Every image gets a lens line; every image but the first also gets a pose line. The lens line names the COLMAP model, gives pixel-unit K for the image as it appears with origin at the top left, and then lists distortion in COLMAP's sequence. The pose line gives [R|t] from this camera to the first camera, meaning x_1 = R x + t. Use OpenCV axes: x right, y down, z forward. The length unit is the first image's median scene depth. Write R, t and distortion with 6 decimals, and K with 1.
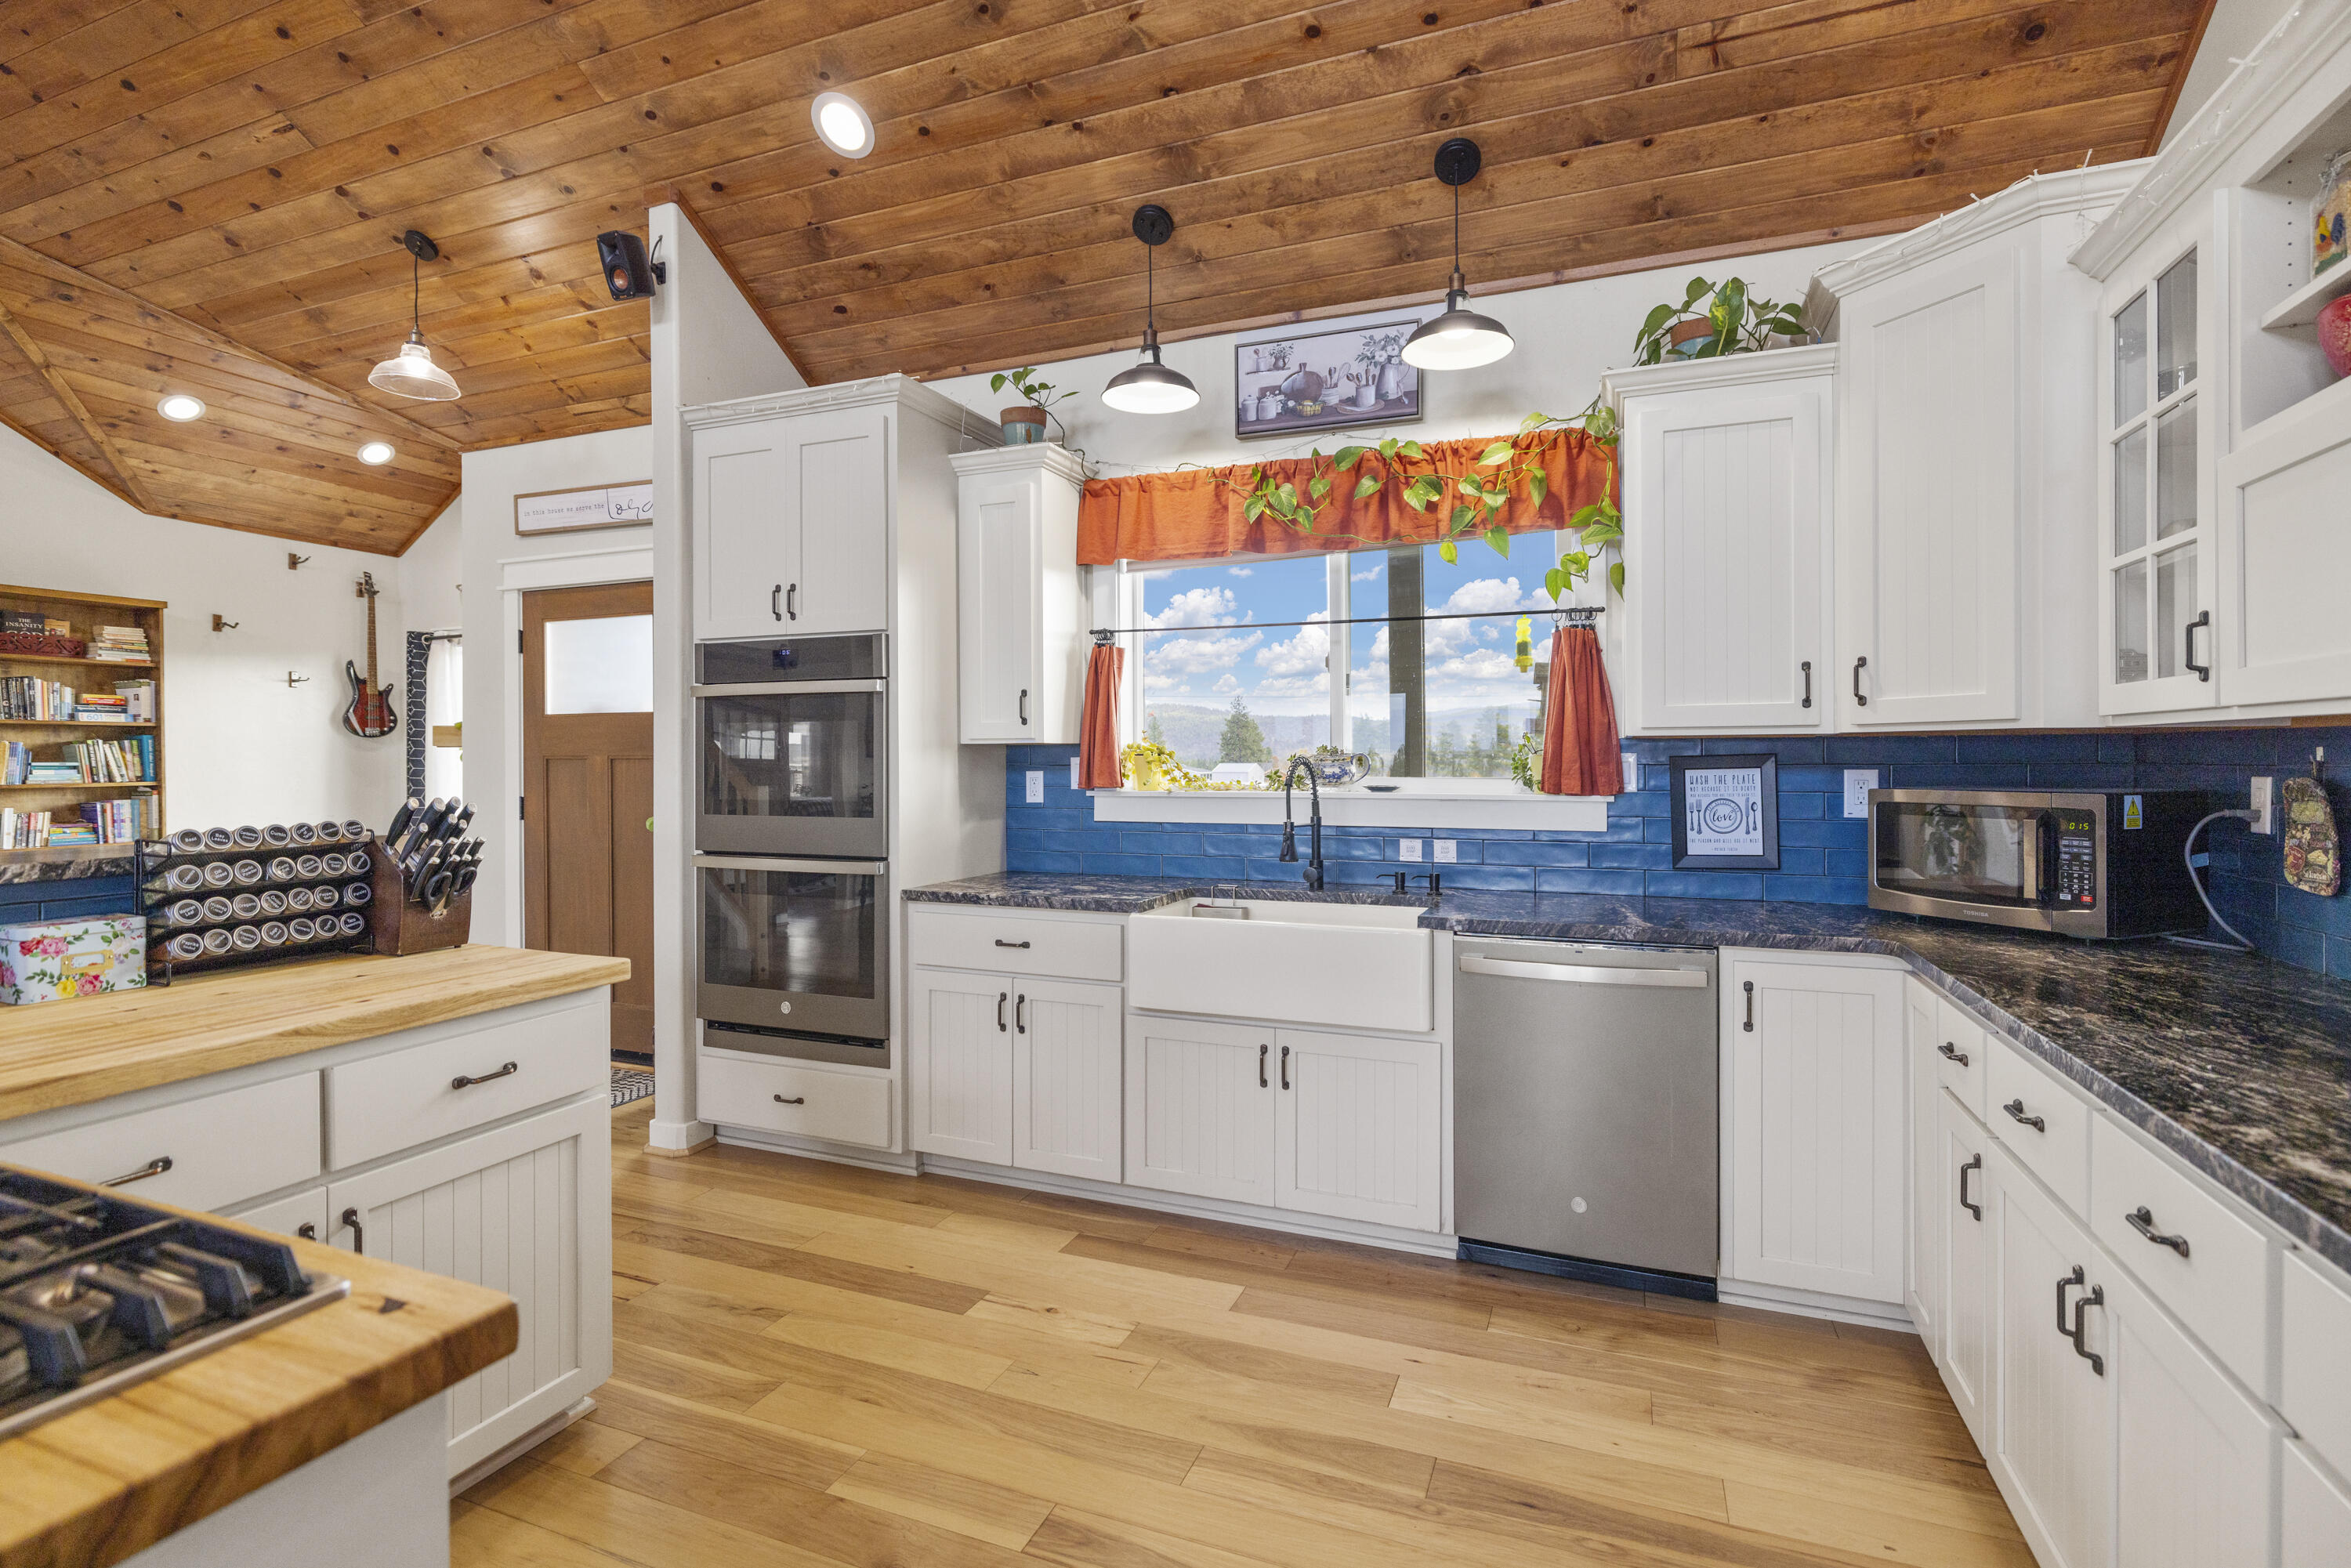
lens RADIAL K [[1108.1, 0, 1172.6], [0, 1108.1, 758.7], [0, 0, 1]] dist [-0.004623, 0.001107]
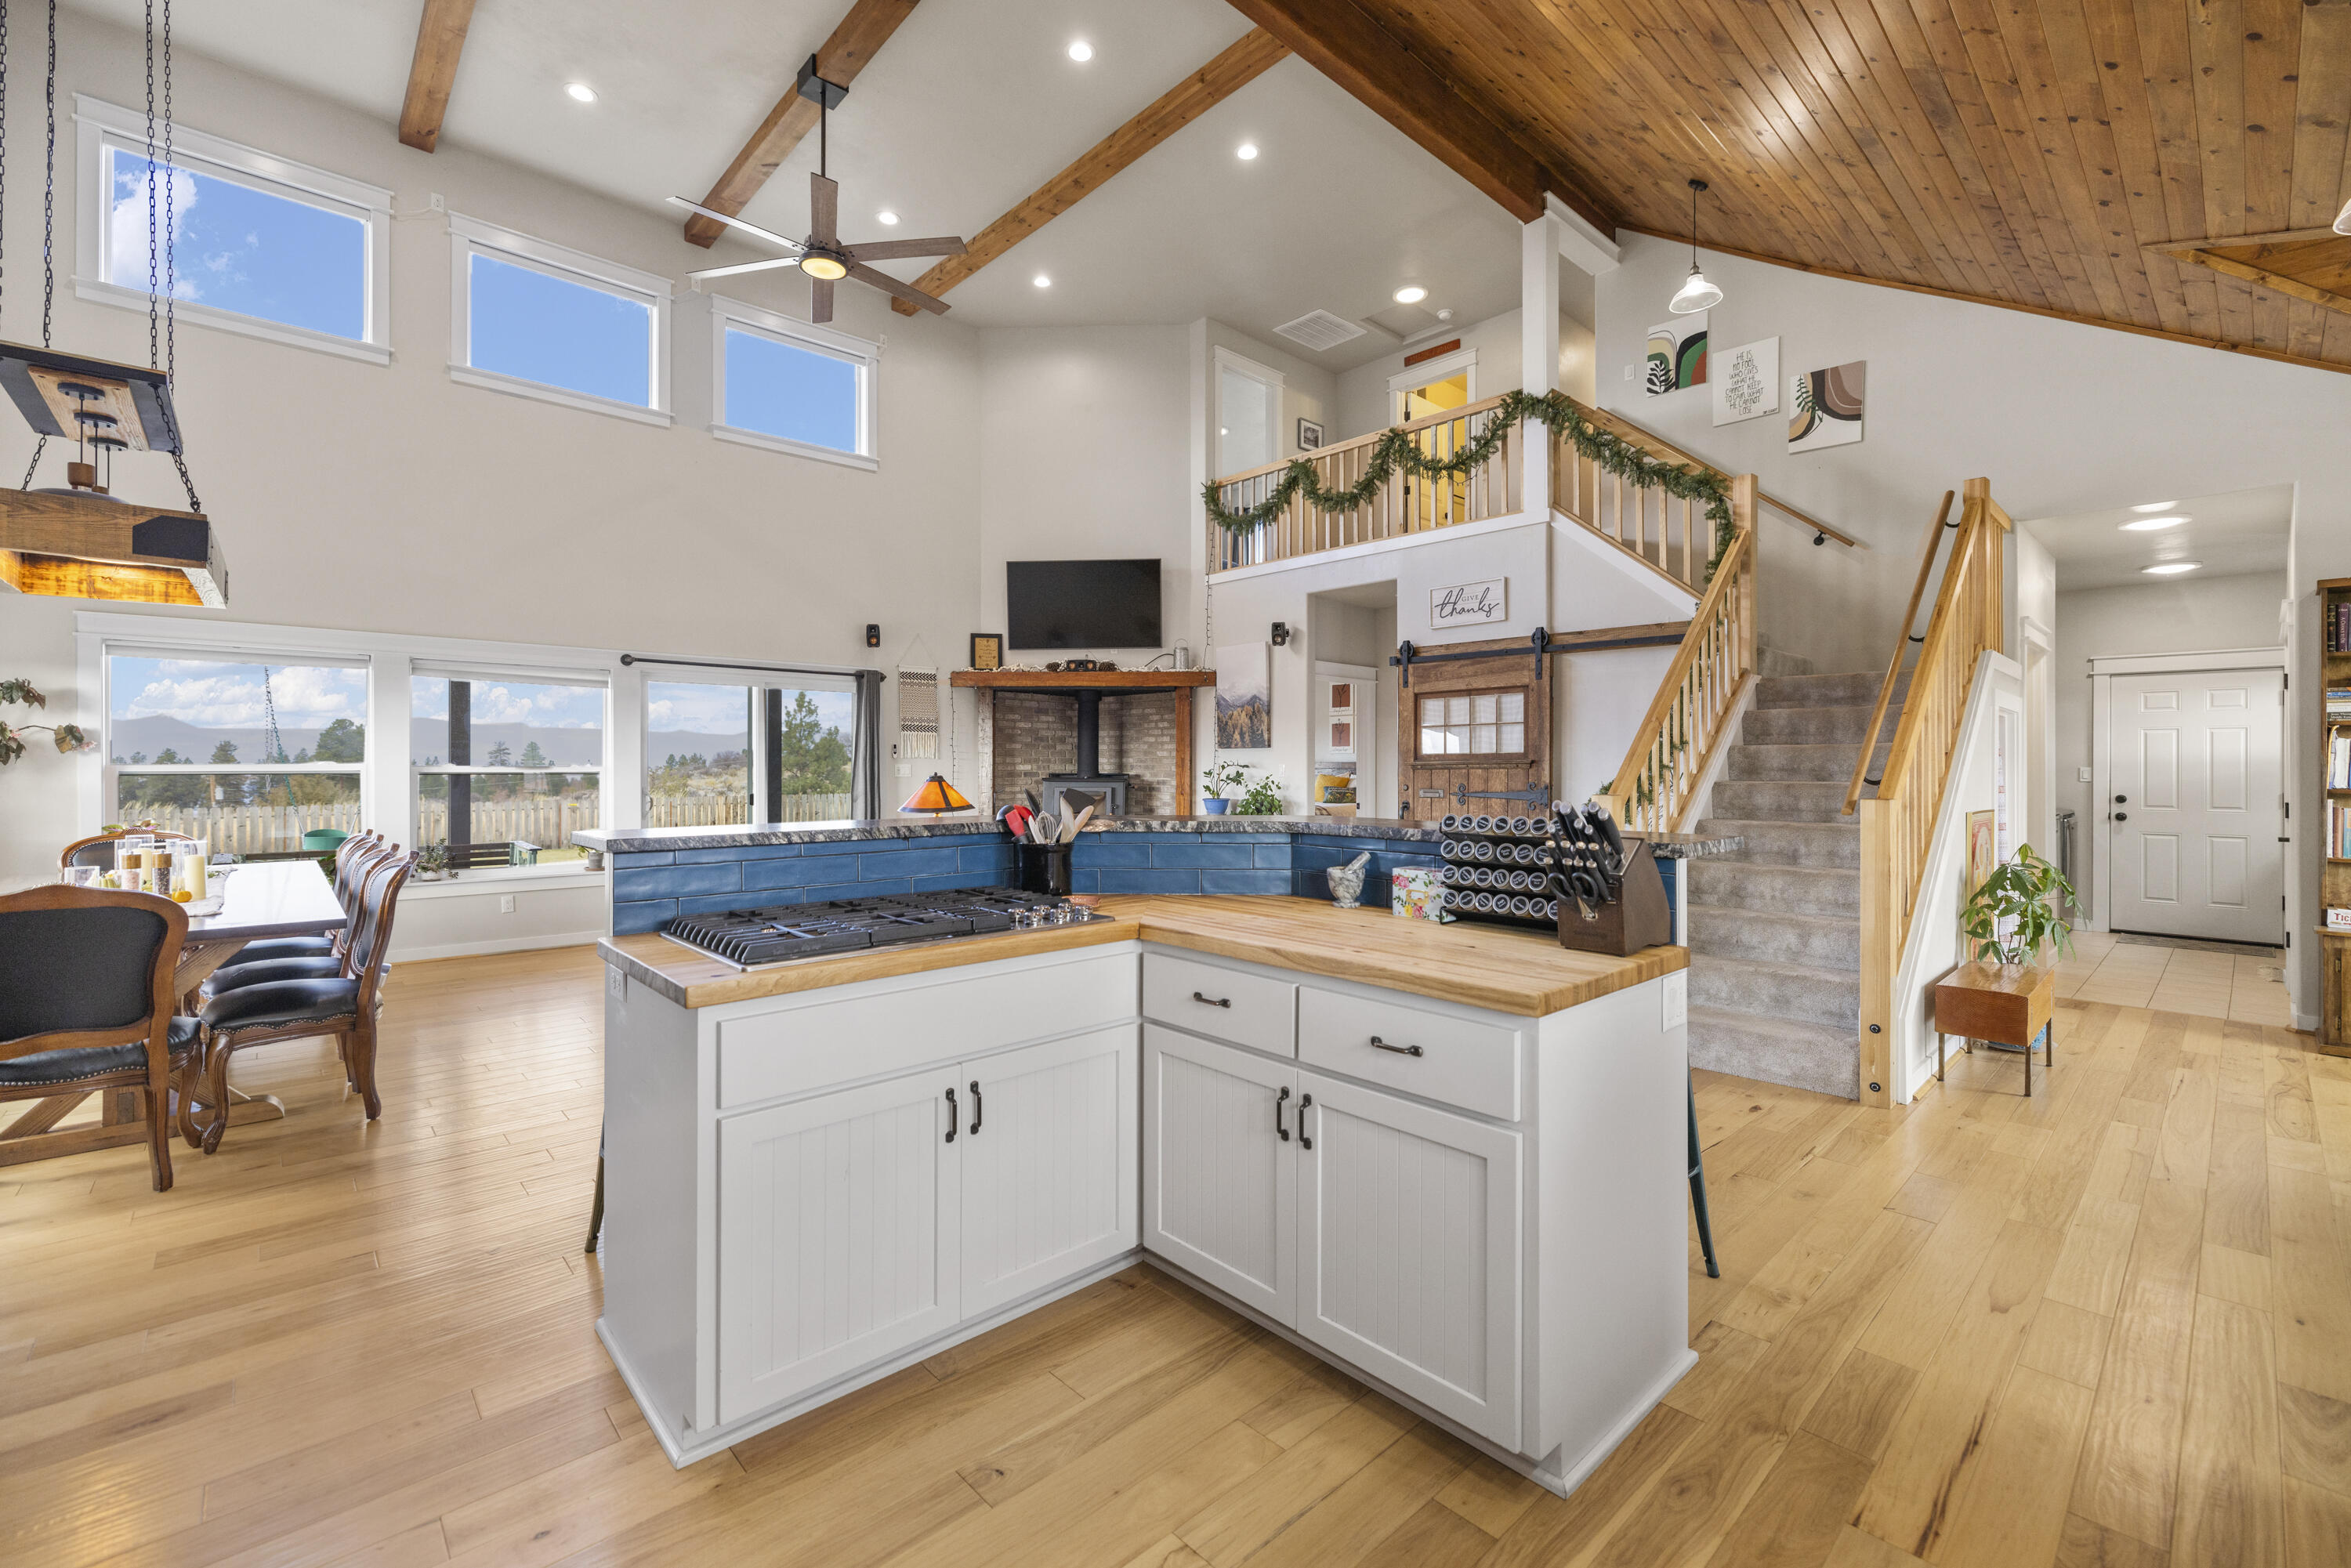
lens RADIAL K [[993.1, 0, 1164.1], [0, 993.1, 766.2], [0, 0, 1]] dist [0.003890, -0.000577]
pose [[-0.437561, 0.004595, -0.899177, 0.213177], [-0.000455, 0.999986, 0.005332, -0.001647], [0.899188, 0.002742, -0.437553, 0.675363]]
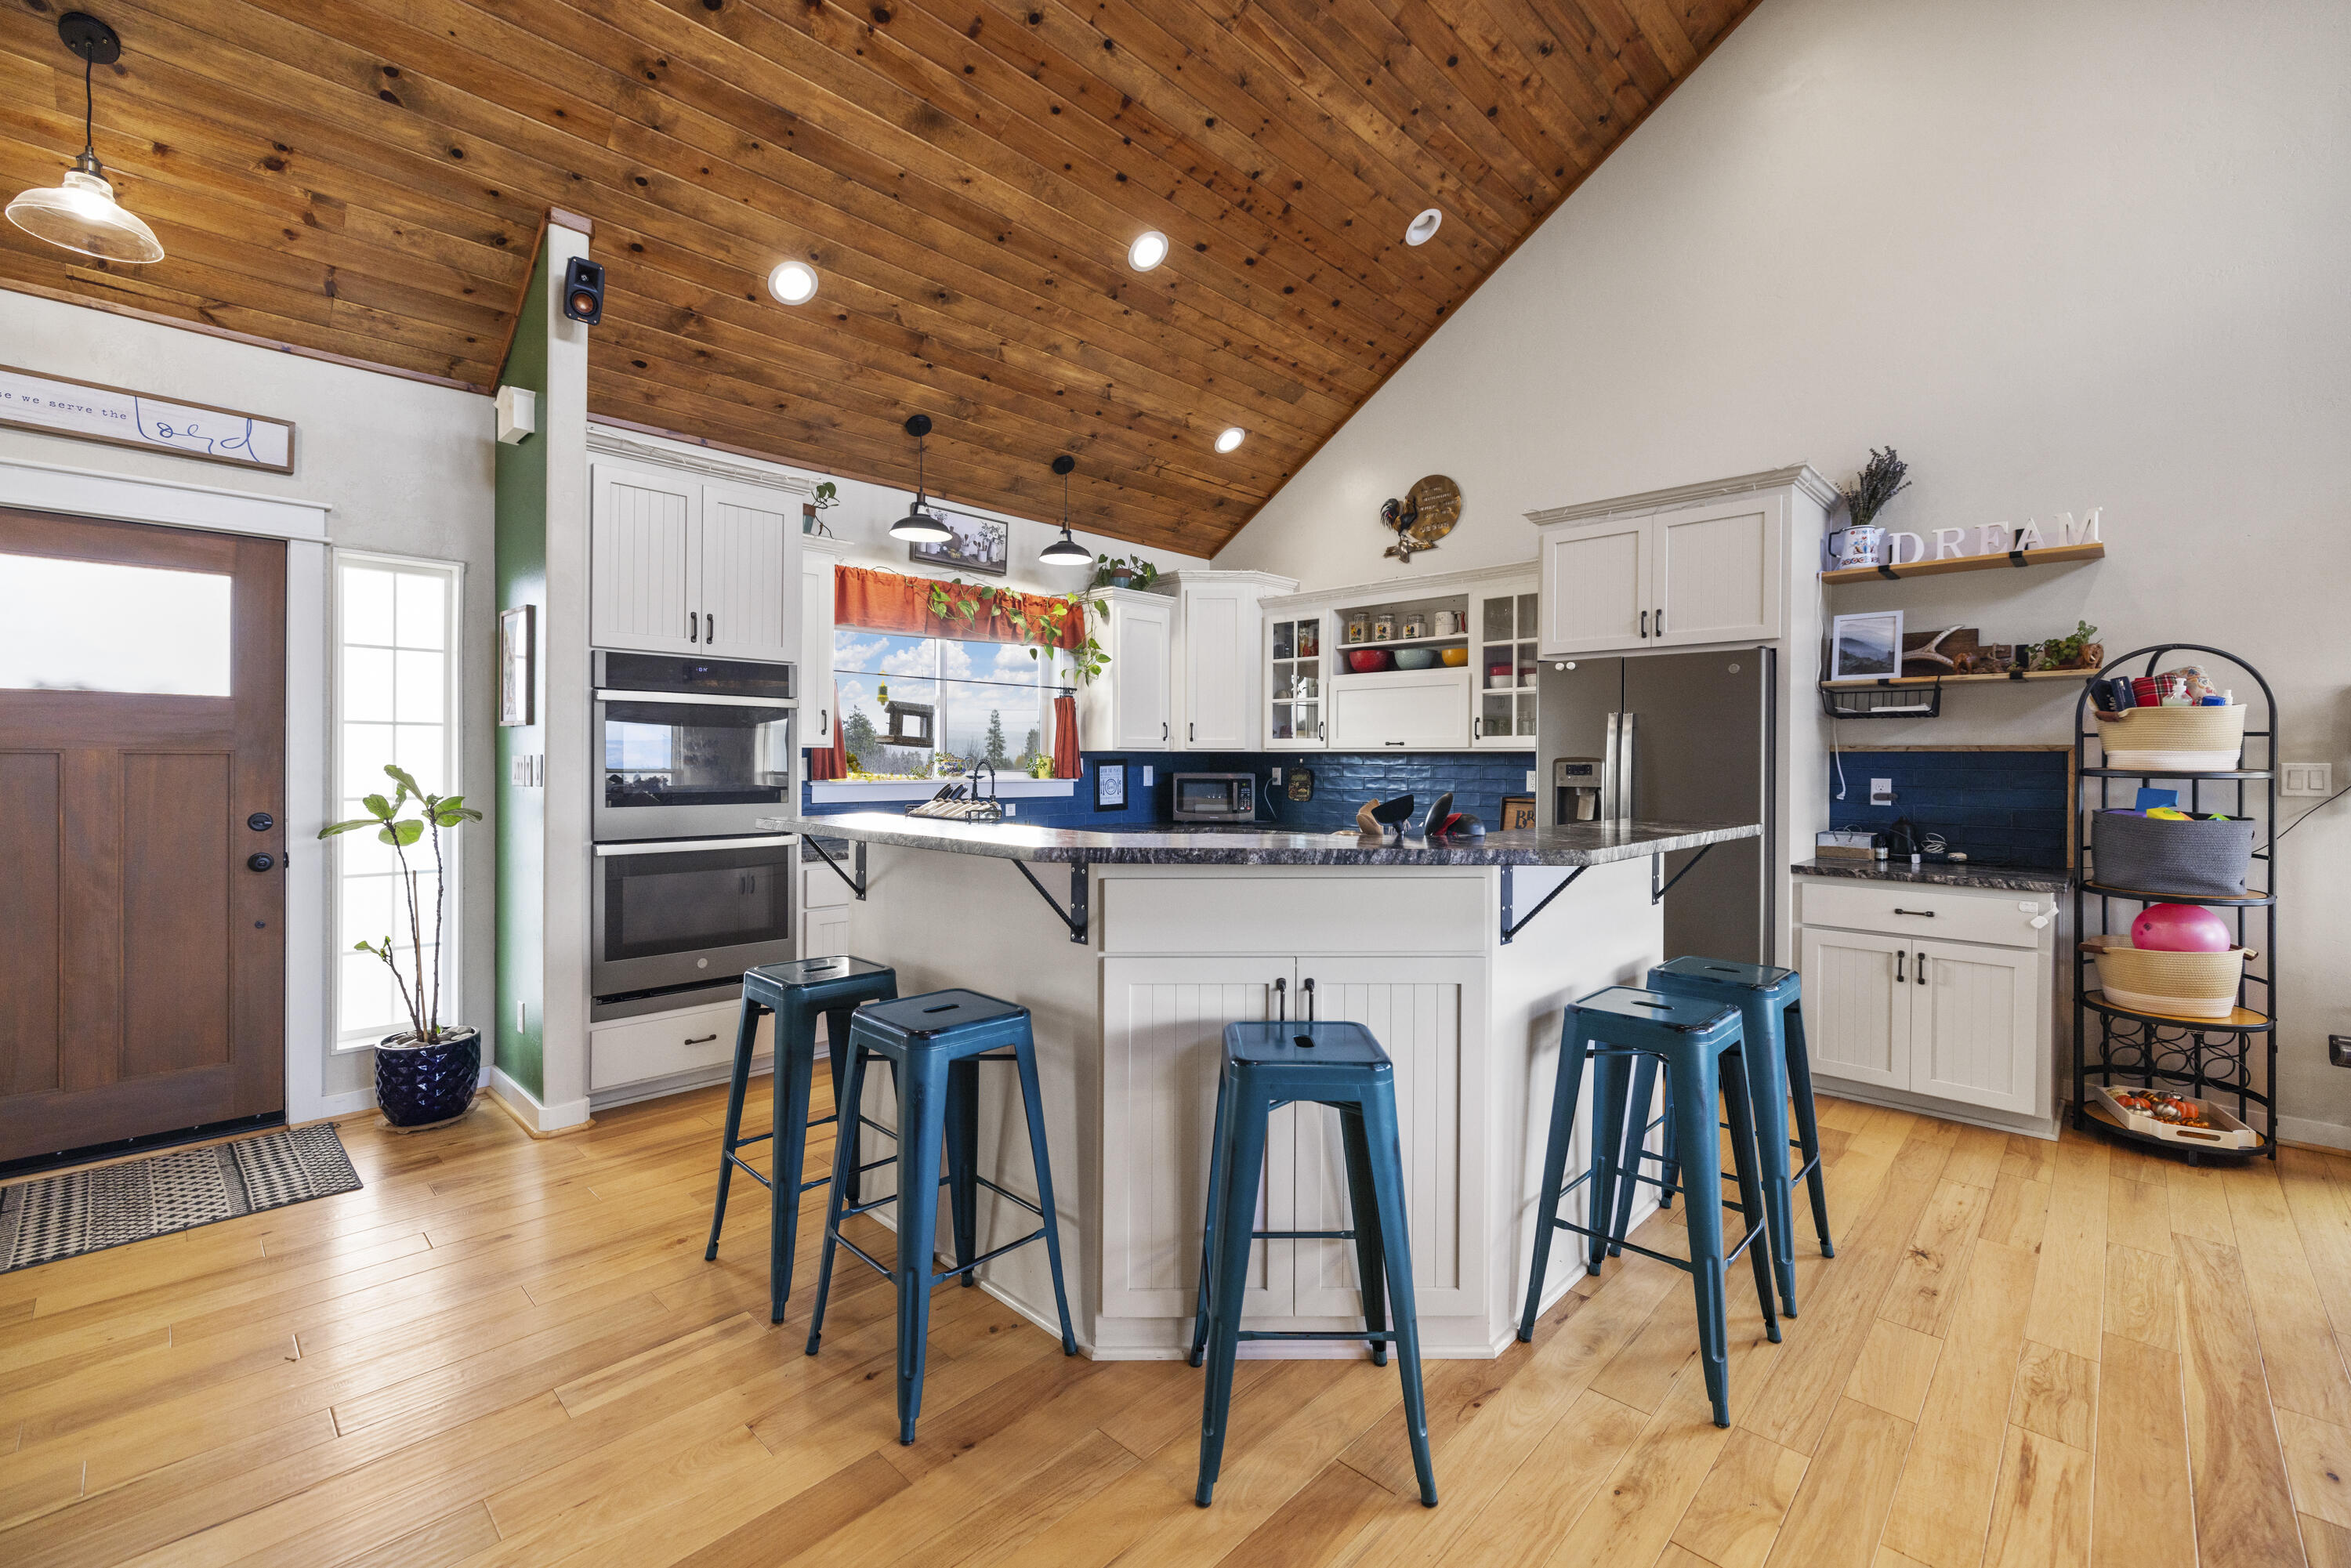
lens RADIAL K [[993.1, 0, 1160.2], [0, 993.1, 760.9], [0, 0, 1]] dist [0.003890, -0.000577]
pose [[0.380352, 0.004420, 0.924831, -1.164118], [-0.005511, 0.999982, -0.002512, 0.003377], [-0.924825, -0.004141, 0.380370, 0.125544]]
